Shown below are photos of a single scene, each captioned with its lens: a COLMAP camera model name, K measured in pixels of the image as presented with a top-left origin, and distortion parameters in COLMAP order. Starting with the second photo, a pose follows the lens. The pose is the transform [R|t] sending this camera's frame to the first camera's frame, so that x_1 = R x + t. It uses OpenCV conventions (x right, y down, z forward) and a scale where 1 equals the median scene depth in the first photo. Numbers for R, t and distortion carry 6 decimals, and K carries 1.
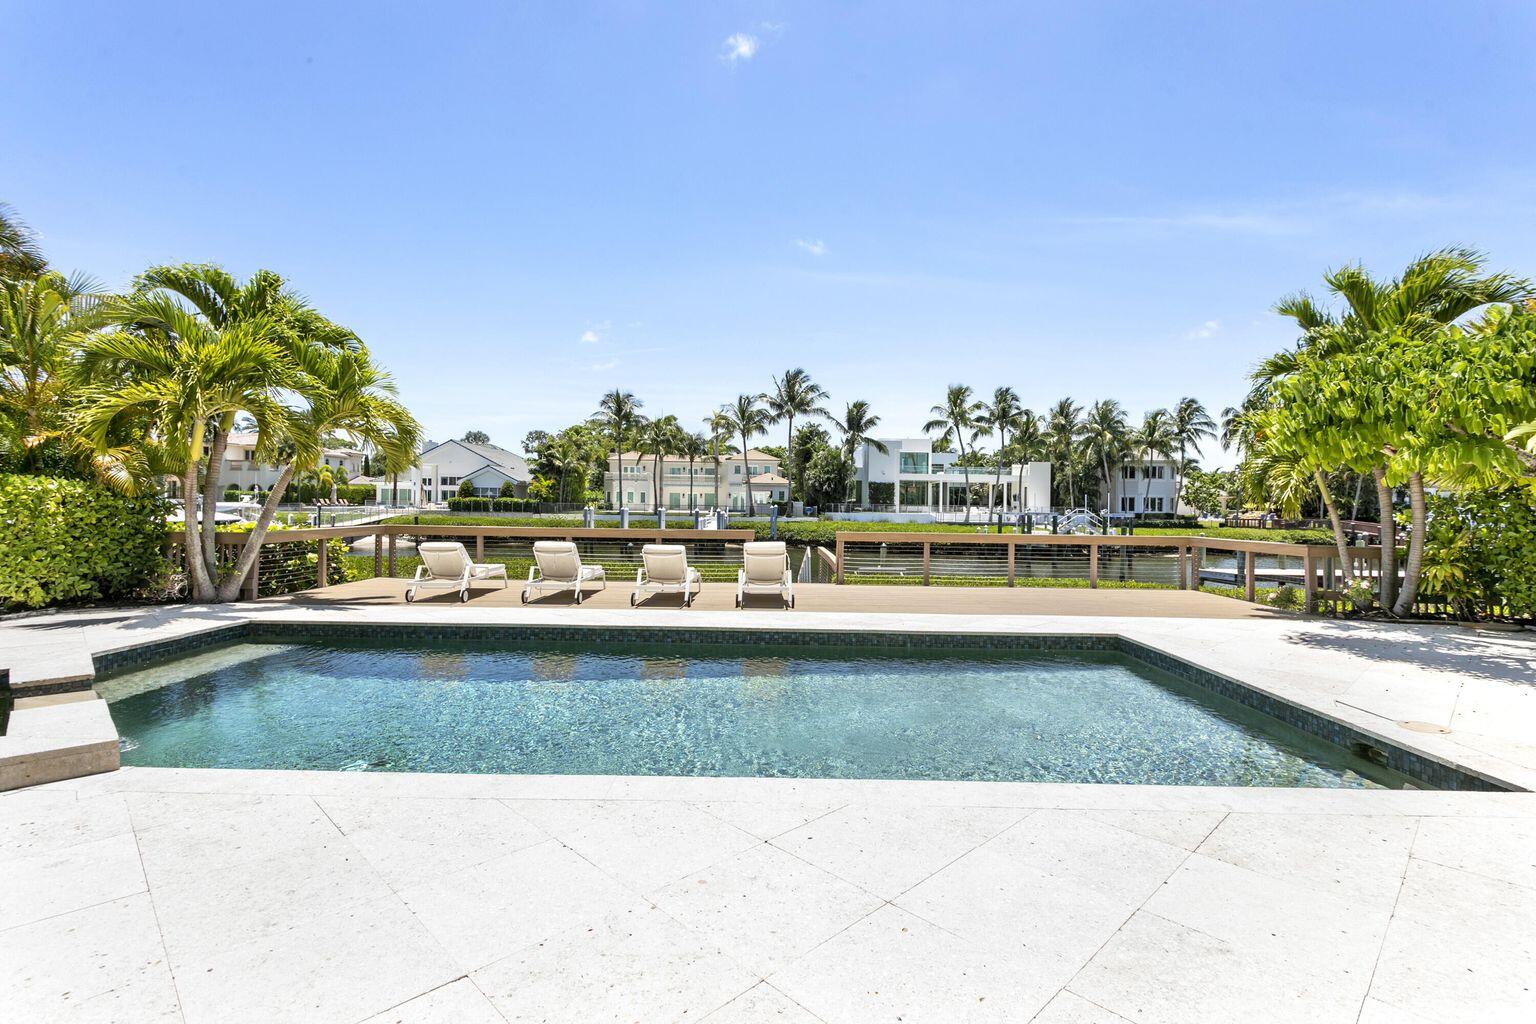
lens RADIAL K [[742.1, 0, 768.0], [0, 742.1, 512.0], [0, 0, 1]] dist [0.000528, -0.000037]
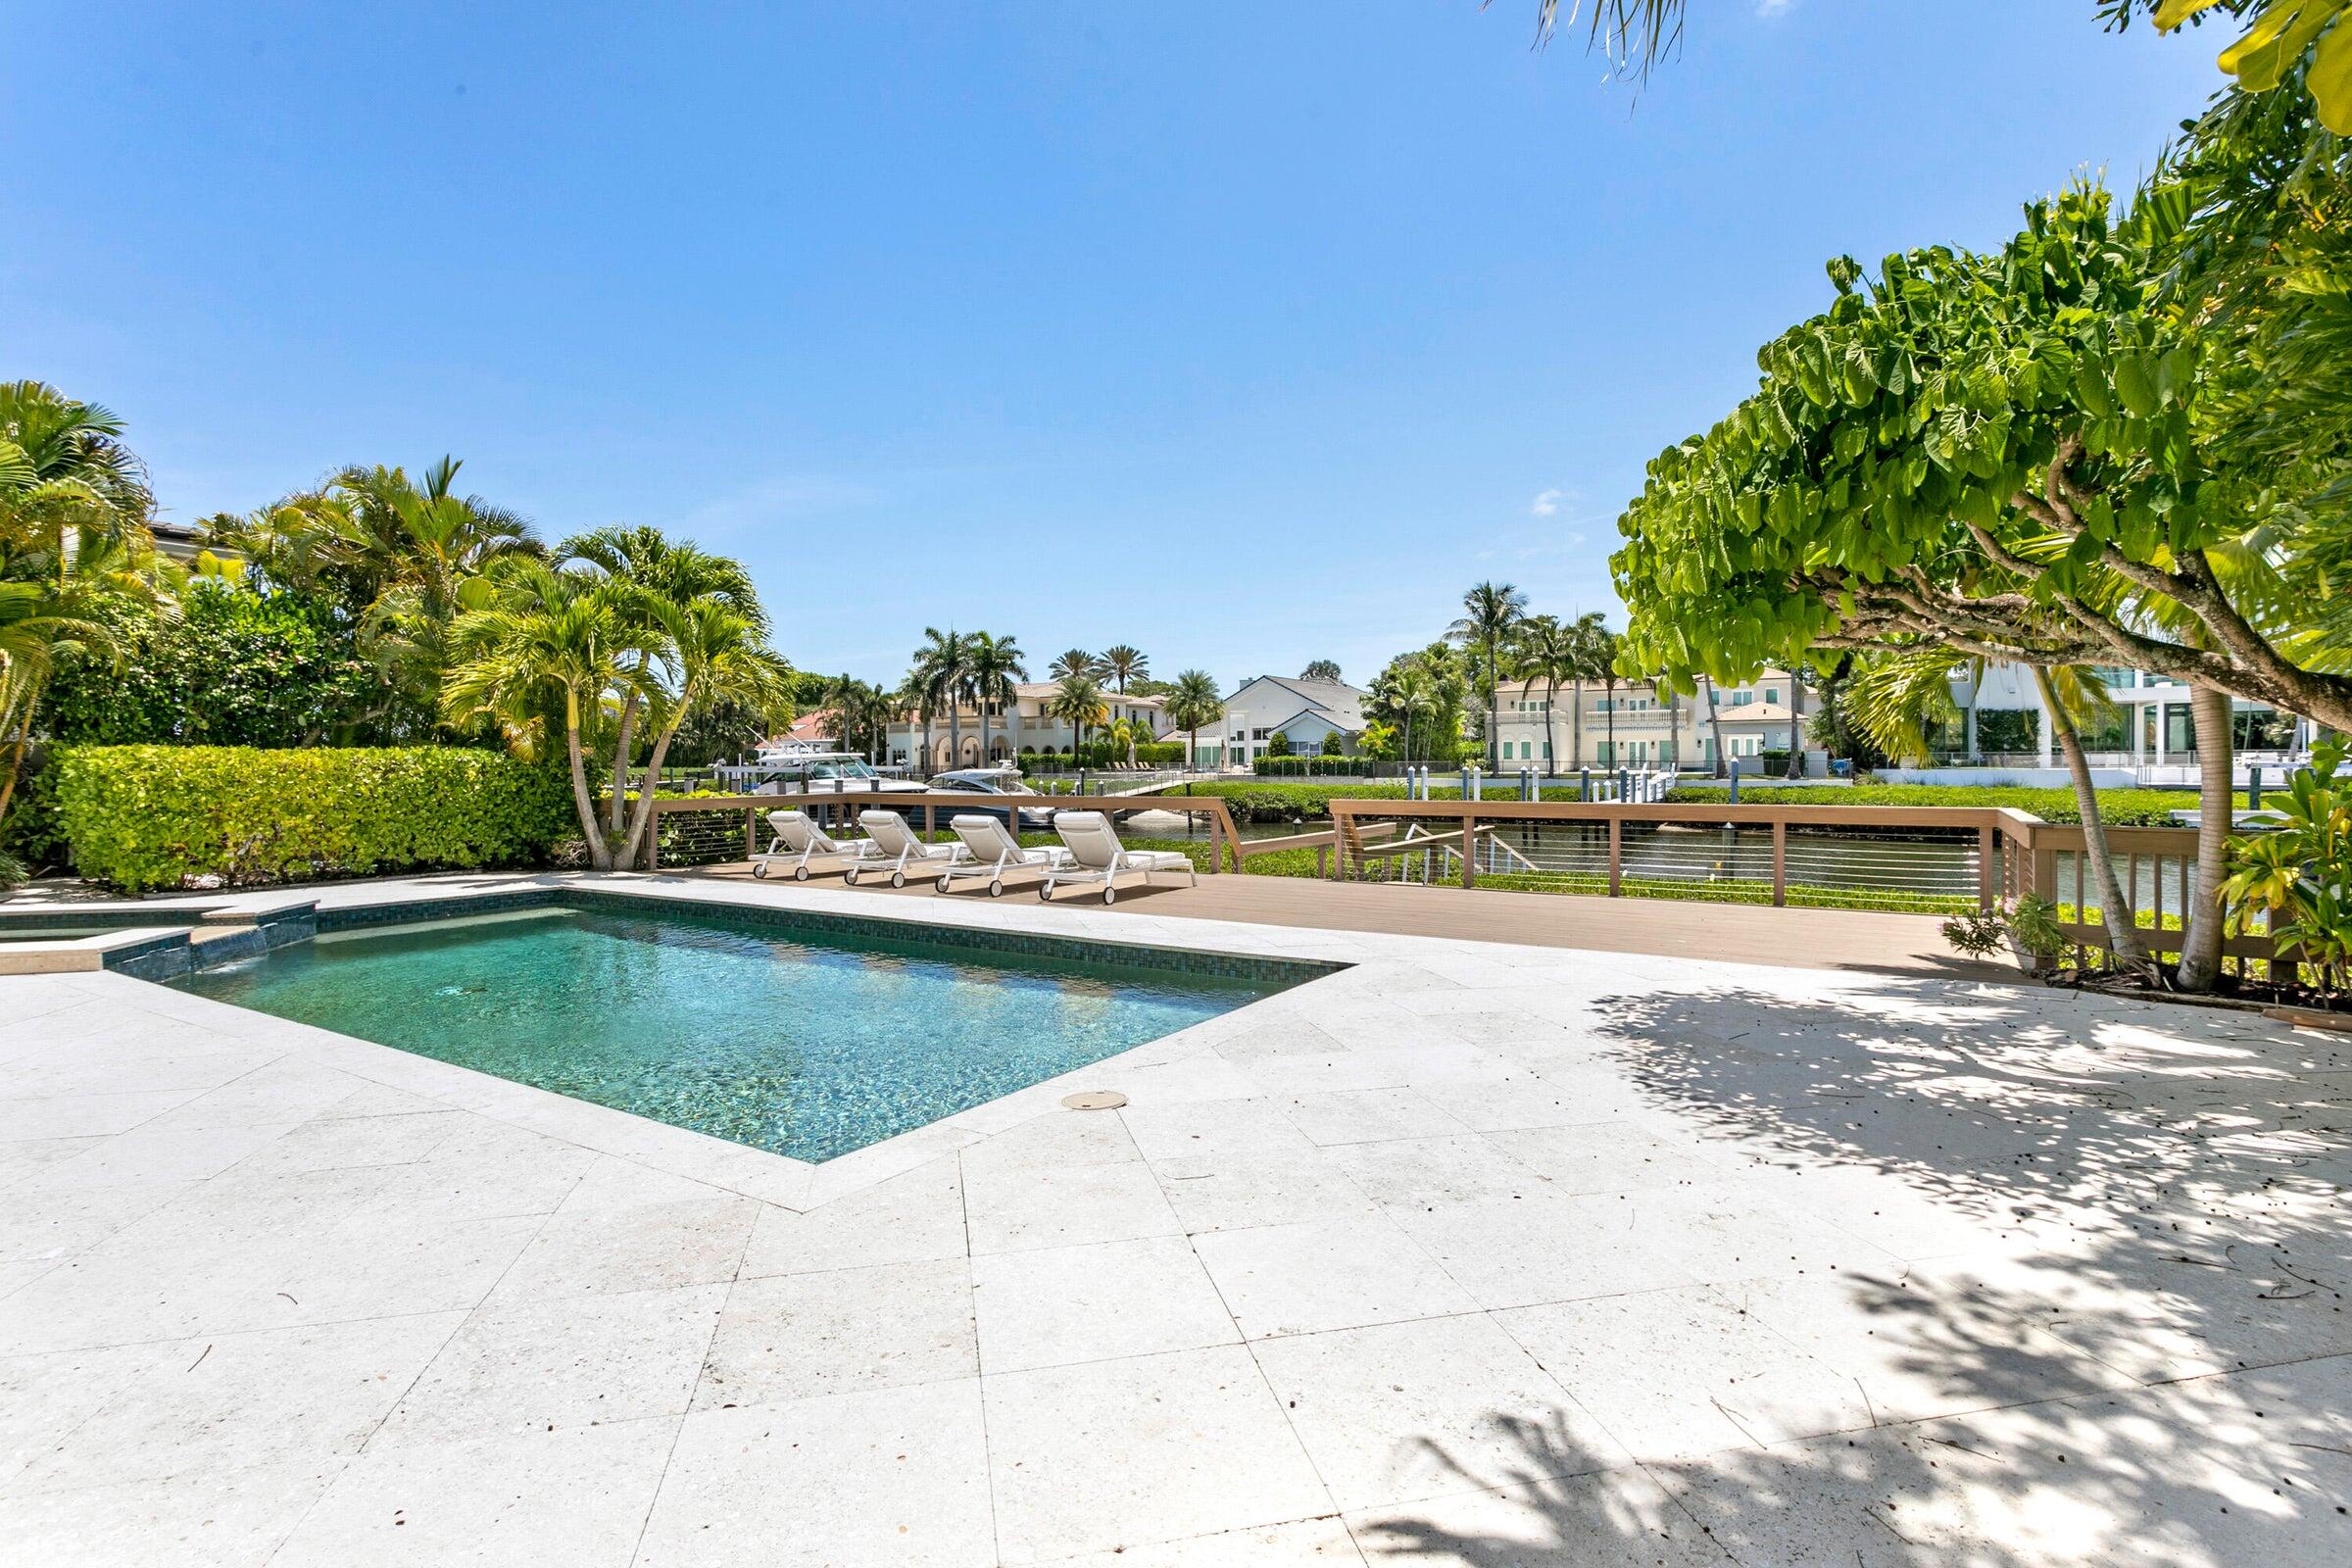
lens RADIAL K [[1157.5, 0, 1176.0], [0, 1157.5, 784.0], [0, 0, 1]] dist [-0.001036, -0.000072]
pose [[0.844541, -0.009246, -0.535411, 0.102308], [0.013176, 0.999907, 0.003516, 0.001587], [0.535329, -0.010024, 0.844584, 0.015519]]
